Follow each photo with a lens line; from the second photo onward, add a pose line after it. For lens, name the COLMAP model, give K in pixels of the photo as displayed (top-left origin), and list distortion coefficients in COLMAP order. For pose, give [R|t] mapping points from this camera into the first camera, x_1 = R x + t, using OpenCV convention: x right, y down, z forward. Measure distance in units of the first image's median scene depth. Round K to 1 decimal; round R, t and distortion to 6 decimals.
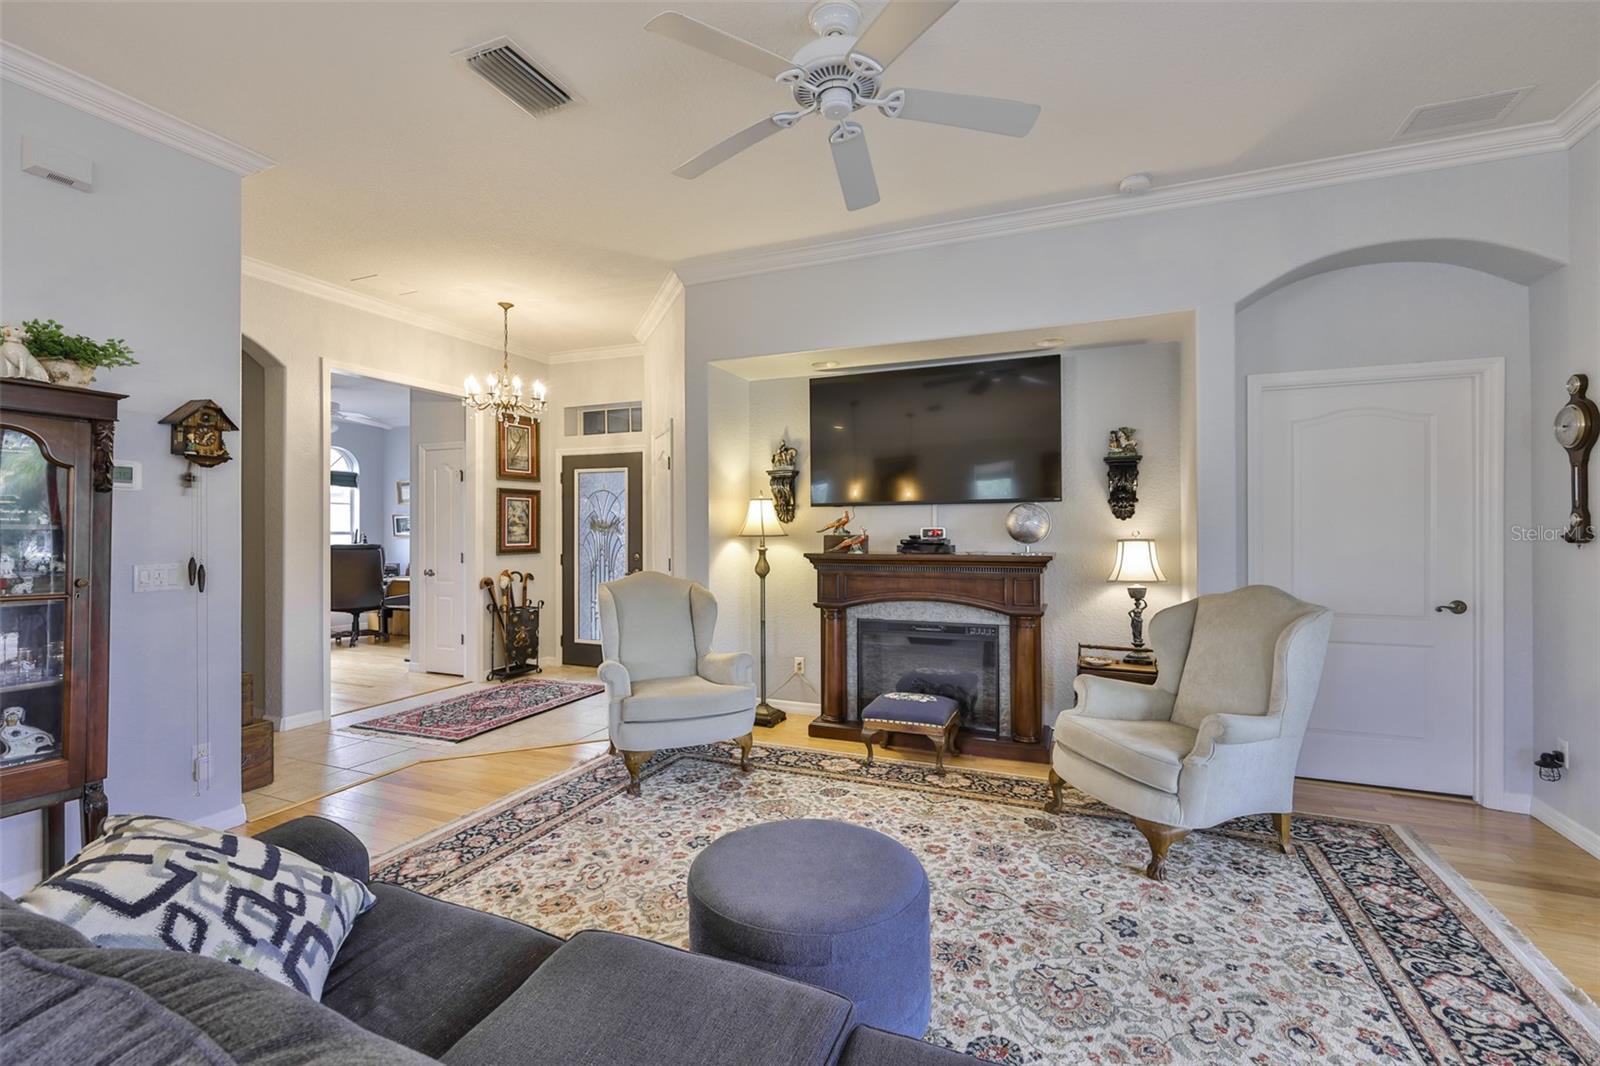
lens RADIAL K [[674.4, 0, 771.5], [0, 674.4, 537.8], [0, 0, 1]] dist [-0.004757, 0.001821]
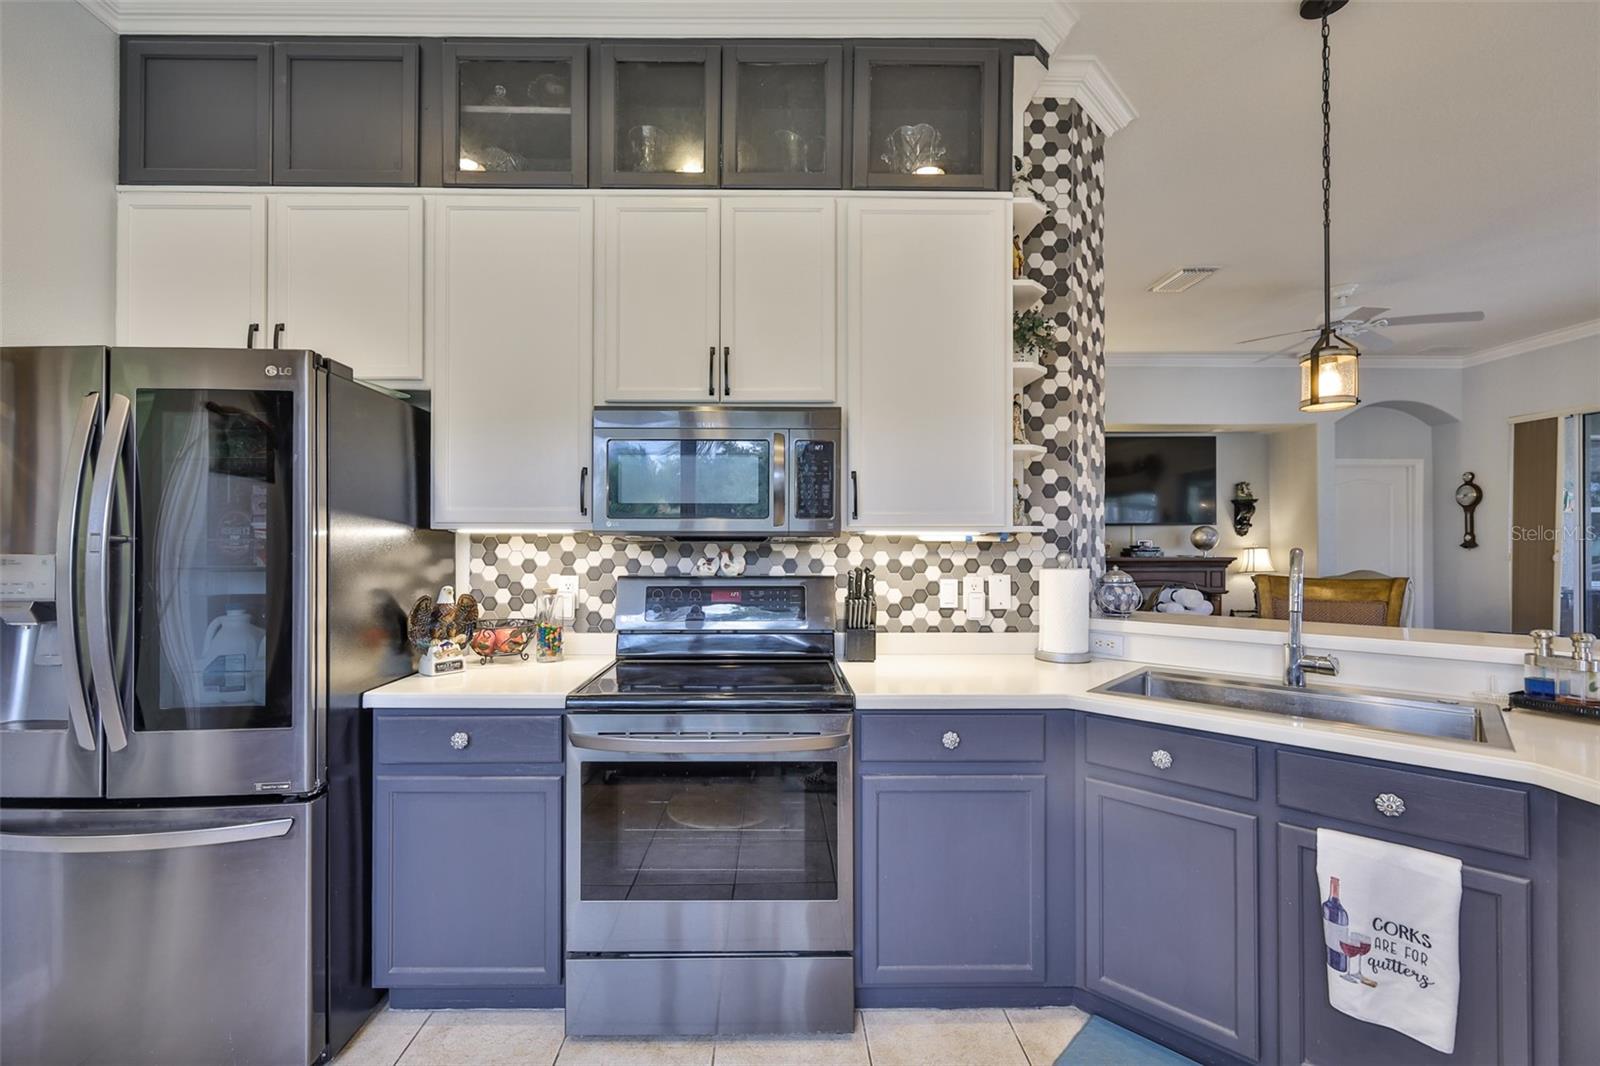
lens RADIAL K [[674.4, 0, 789.8], [0, 674.4, 533.0], [0, 0, 1]] dist [-0.004757, 0.001821]
pose [[0.917667, 0.010705, 0.397206, -1.160648], [-0.002103, 0.999754, -0.022086, 0.003573], [-0.397345, 0.019432, 0.917463, -0.086326]]
